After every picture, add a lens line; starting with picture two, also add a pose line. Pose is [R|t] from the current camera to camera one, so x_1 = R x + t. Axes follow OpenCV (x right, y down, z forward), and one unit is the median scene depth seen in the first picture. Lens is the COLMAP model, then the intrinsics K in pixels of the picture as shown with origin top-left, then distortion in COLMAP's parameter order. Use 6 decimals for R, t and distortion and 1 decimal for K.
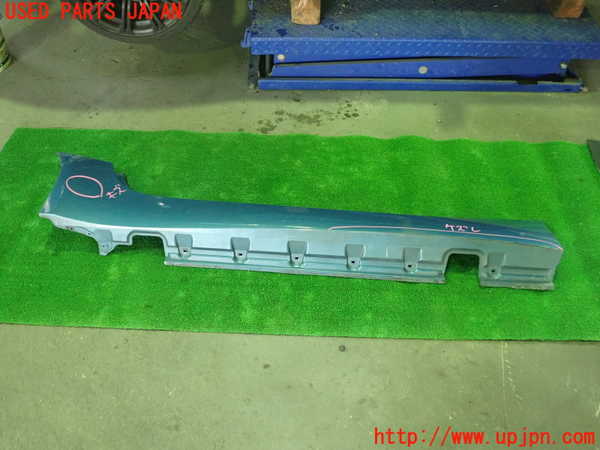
lens RADIAL K [[574.0, 0, 291.9], [0, 574.0, 212.3], [0, 0, 1]] dist [-0.021016, -0.000820]
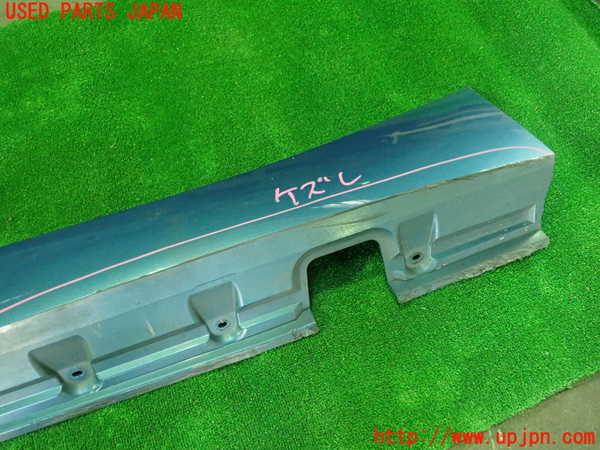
lens RADIAL K [[536.3, 0, 301.4], [0, 536.3, 243.0], [0, 0, 1]] dist [-0.006079, -0.022430]
pose [[0.915331, -0.368836, 0.161642, 0.216465], [0.306689, 0.898607, 0.313763, -0.053677], [-0.260979, -0.237623, 0.935641, 0.659877]]
